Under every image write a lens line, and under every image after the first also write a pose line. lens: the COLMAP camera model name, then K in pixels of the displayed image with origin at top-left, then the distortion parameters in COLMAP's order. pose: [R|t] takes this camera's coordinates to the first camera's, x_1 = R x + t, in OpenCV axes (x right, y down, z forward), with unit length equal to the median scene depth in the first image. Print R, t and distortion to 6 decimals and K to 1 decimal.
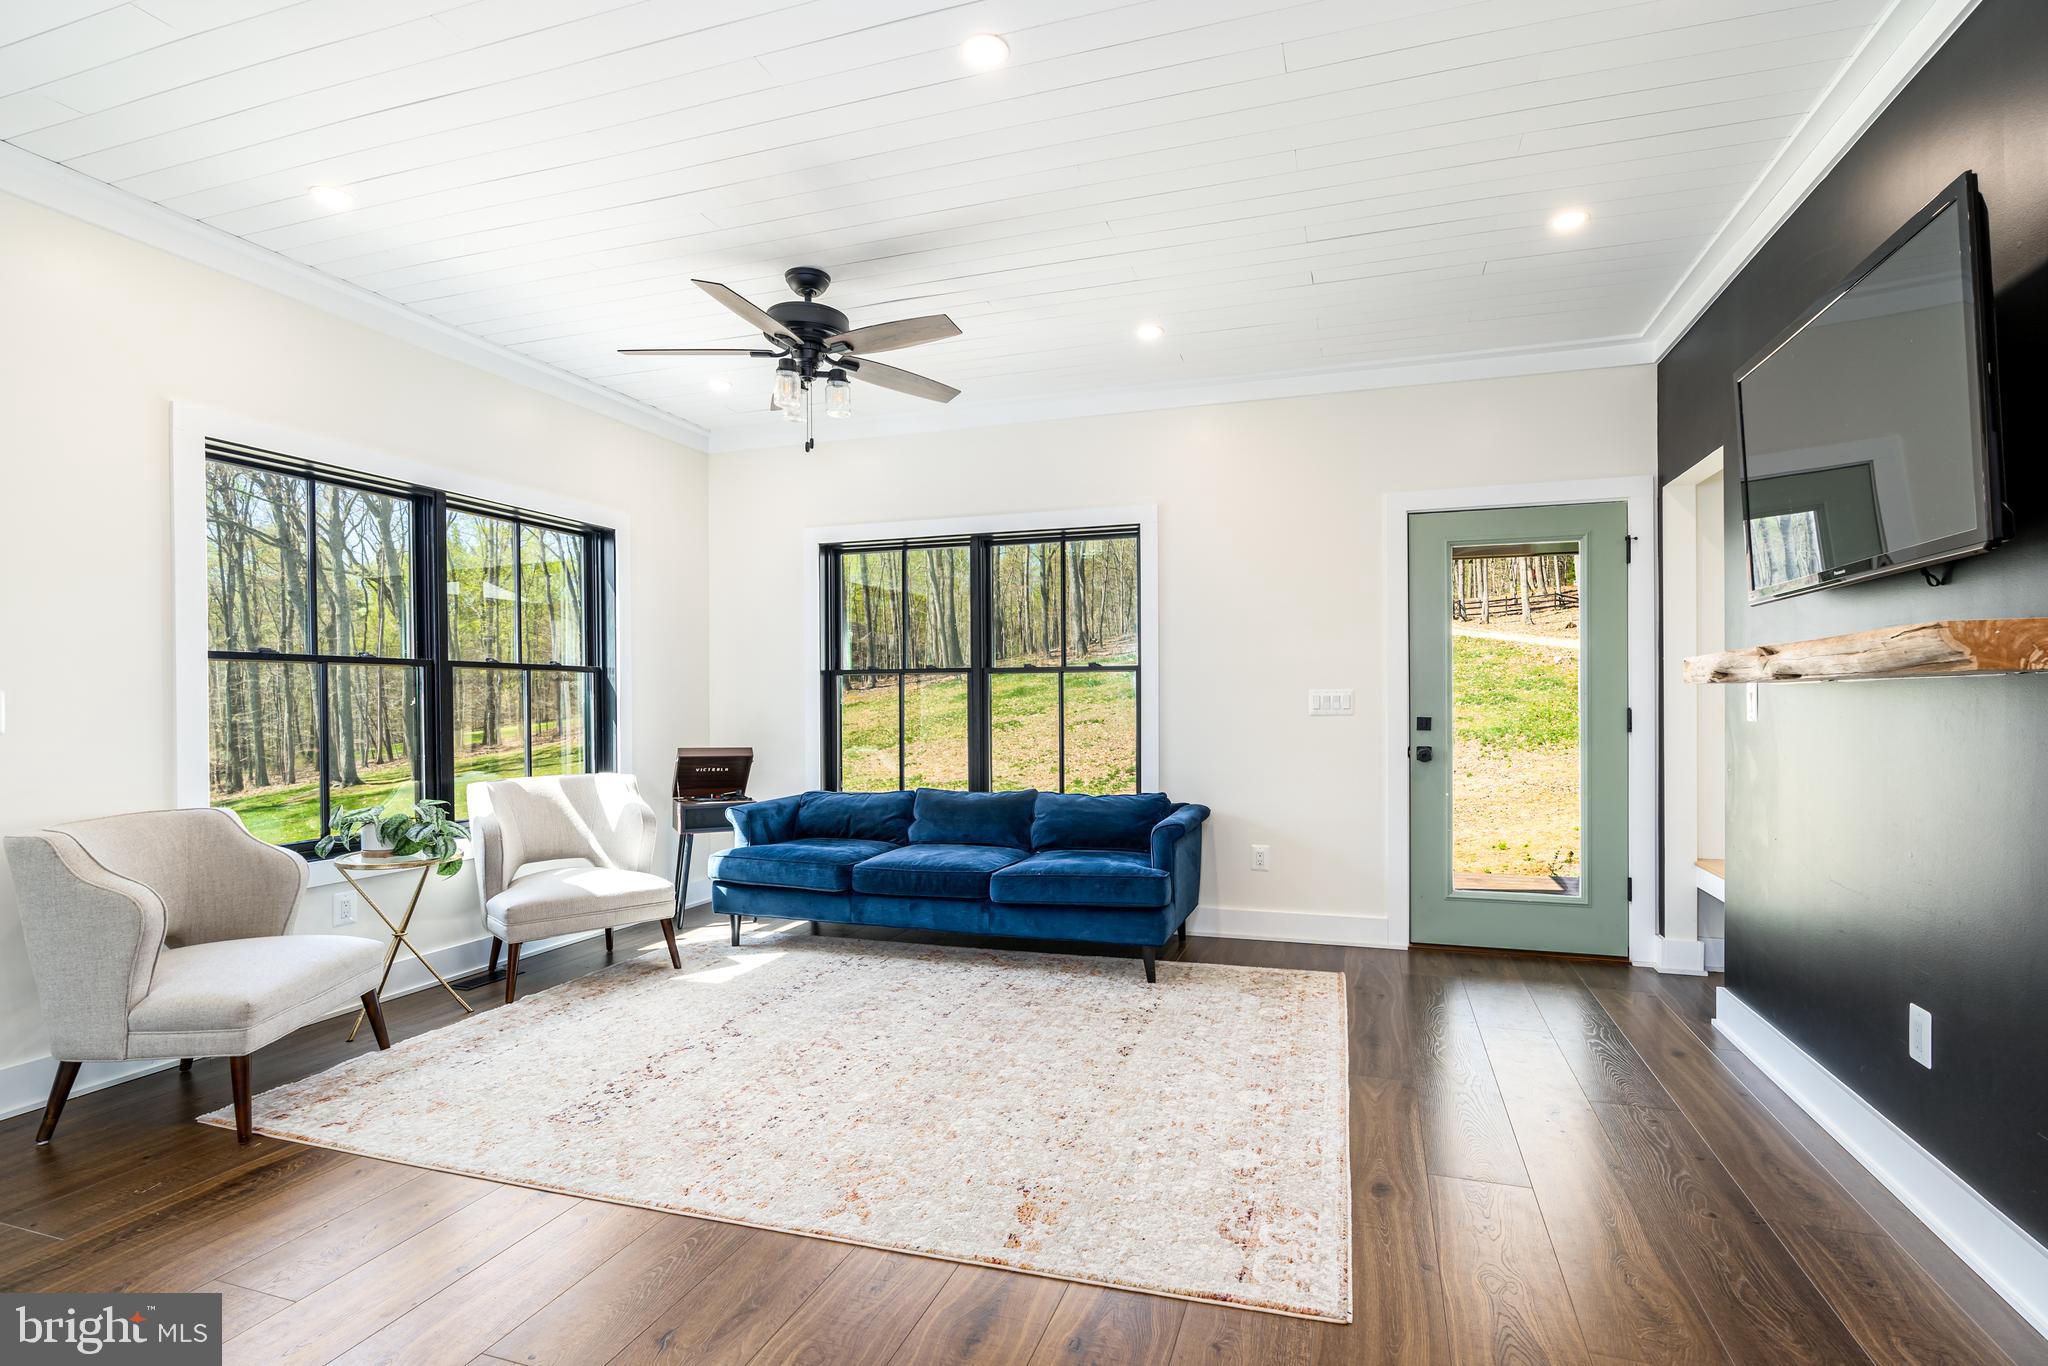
lens RADIAL K [[965.6, 0, 1002.5], [0, 965.6, 674.2], [0, 0, 1]] dist [-0.002331, -0.000357]
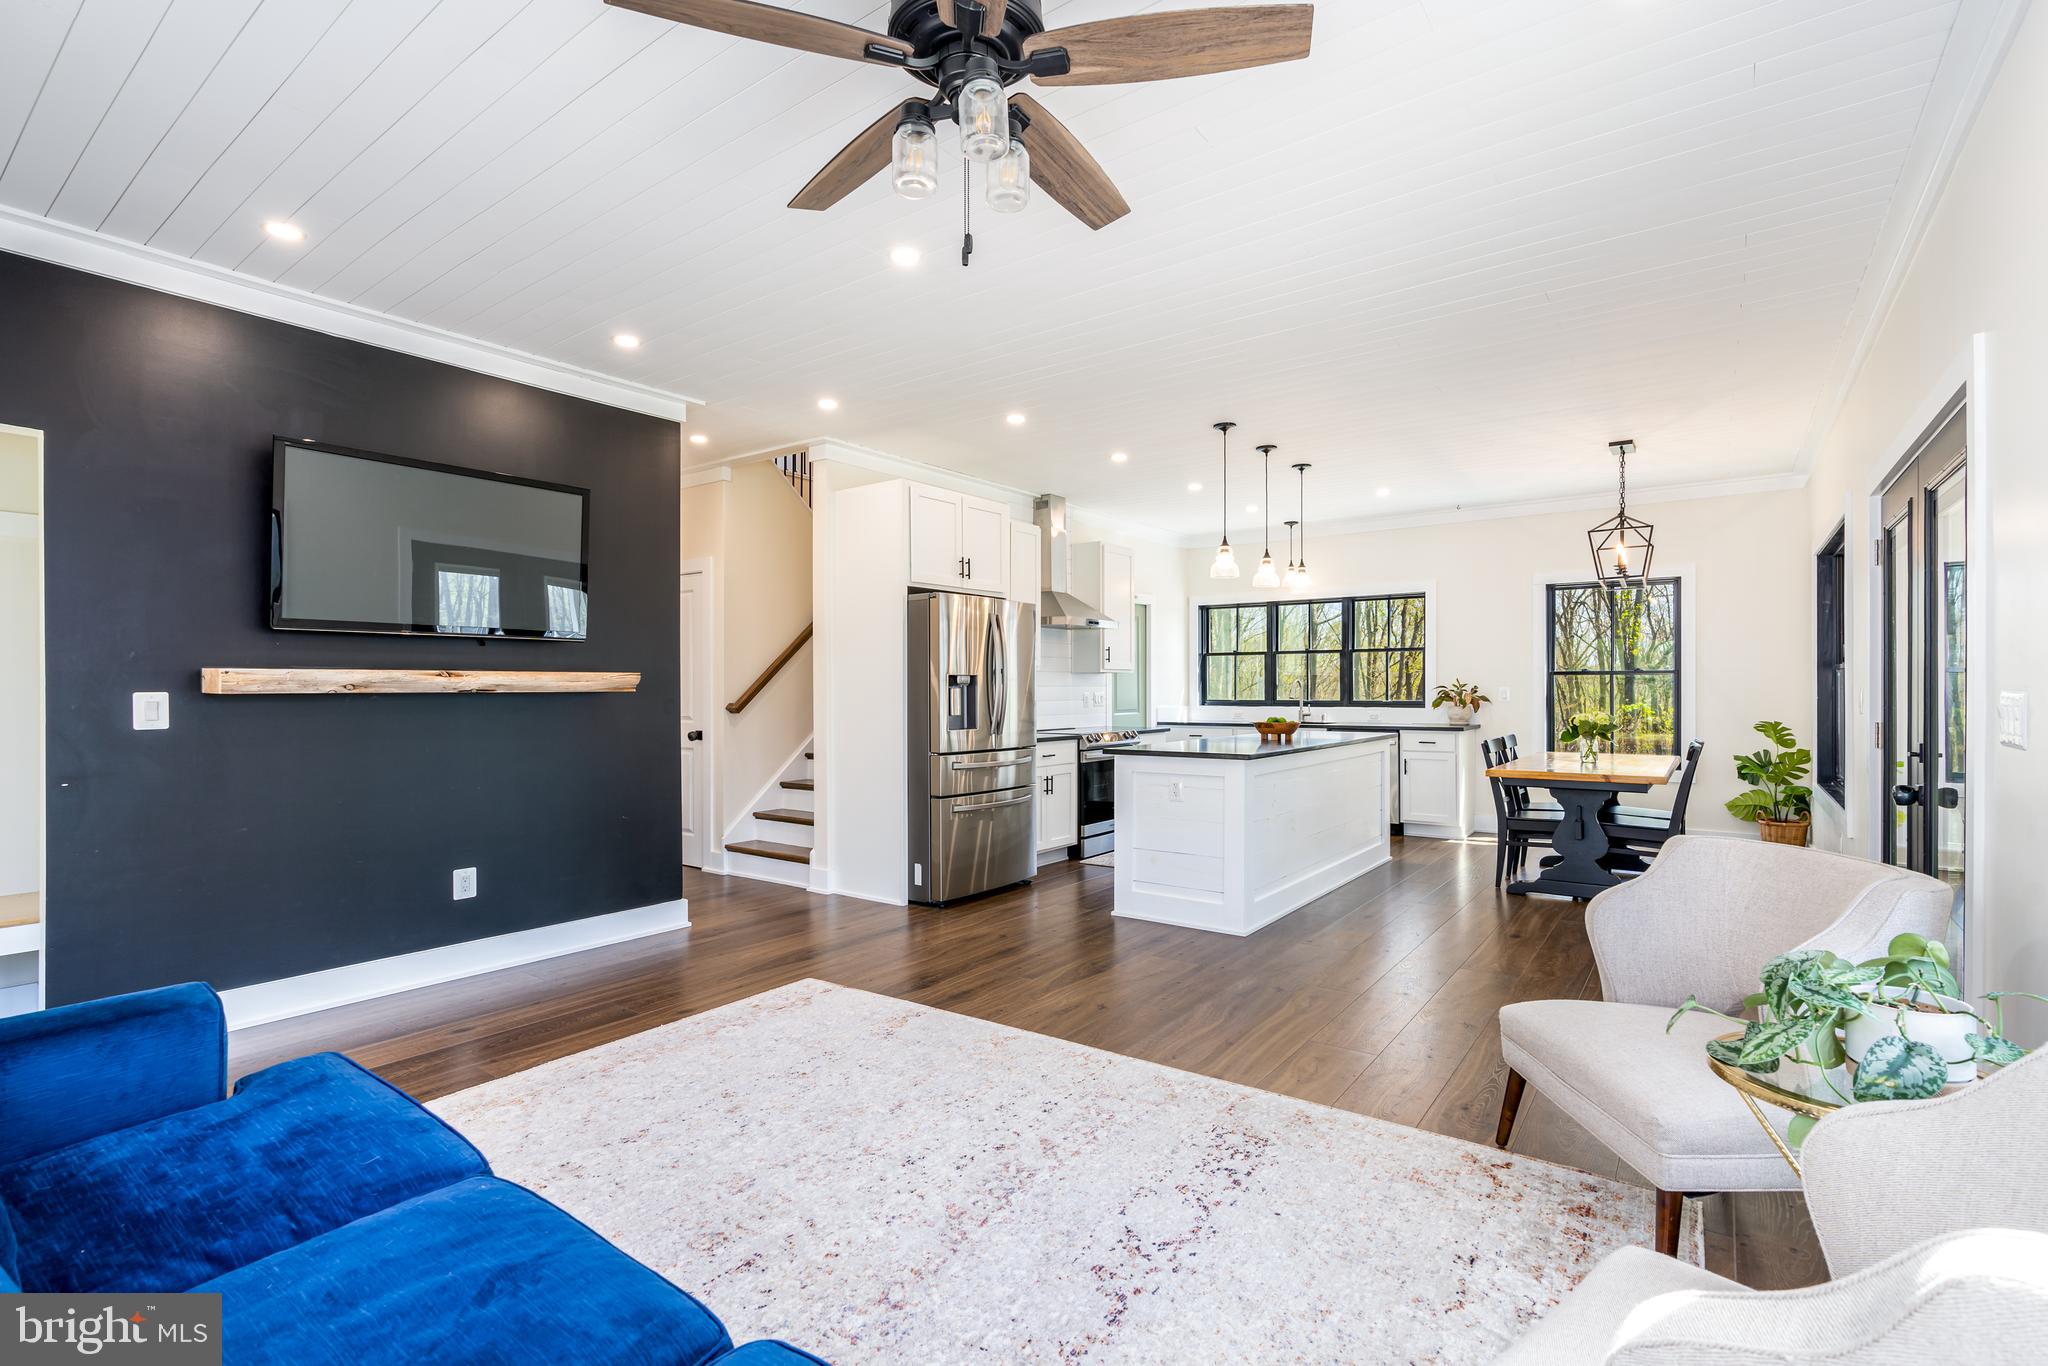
lens RADIAL K [[933.6, 0, 1041.9], [0, 933.6, 692.0], [0, 0, 1]] dist [-0.000328, -0.000107]
pose [[-0.963949, 0.003725, 0.266061, -0.480517], [0.000918, 0.999943, -0.010672, 0.016755], [-0.266085, -0.010043, -0.963897, 1.895937]]
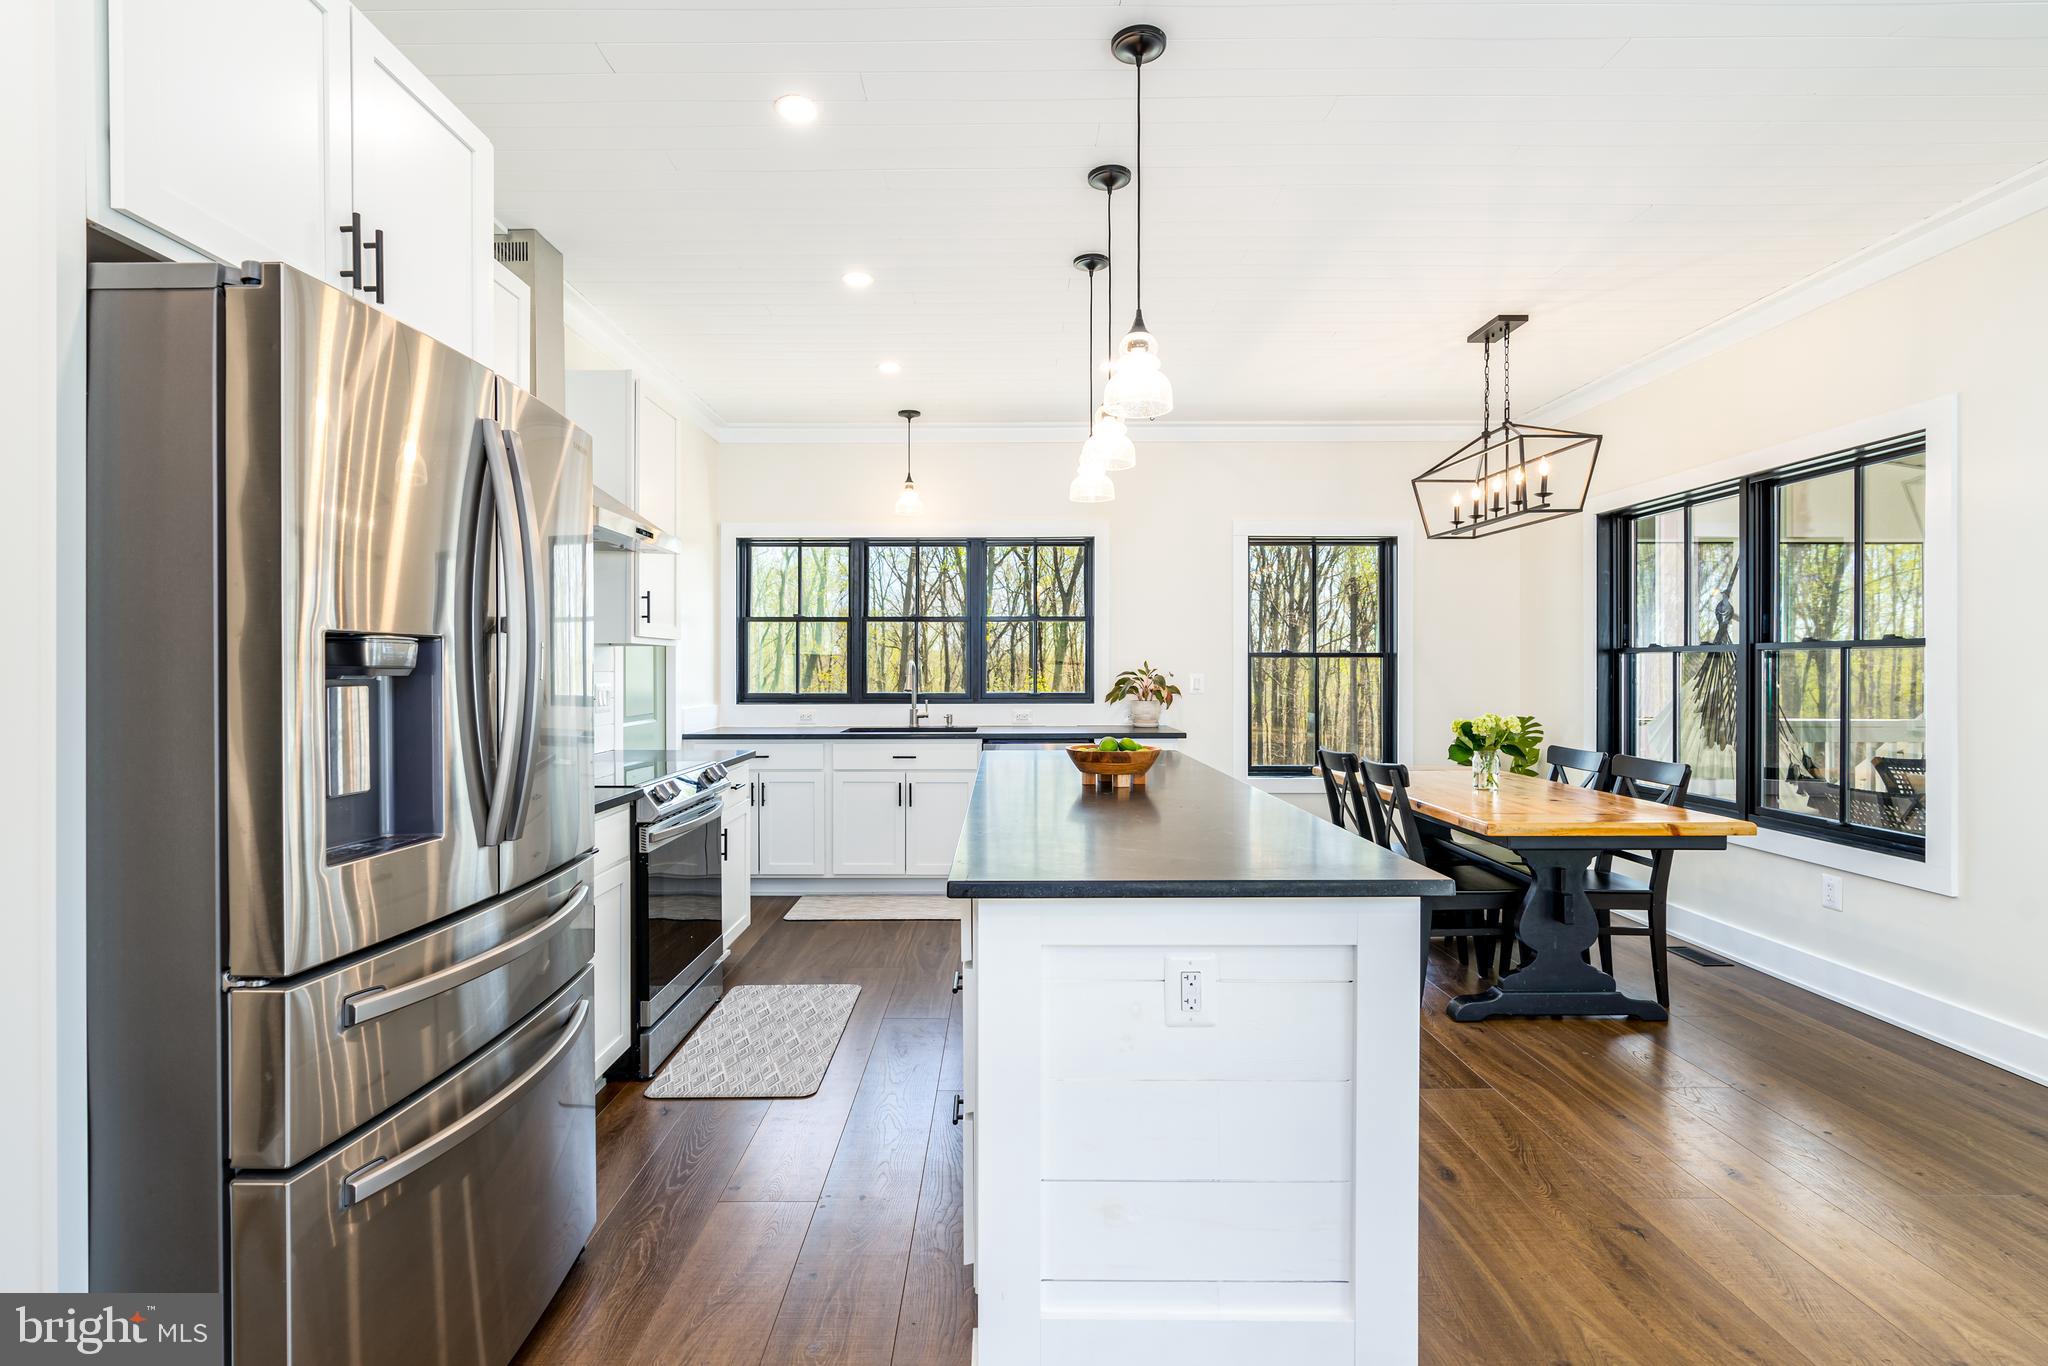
lens RADIAL K [[965.6, 0, 1002.5], [0, 965.6, 674.2], [0, 0, 1]] dist [-0.002331, -0.000357]
pose [[-0.938661, 0.004188, -0.344816, -0.309052], [0.007462, 0.999939, -0.008168, 0.007743], [0.344761, -0.010240, -0.938635, 1.504404]]
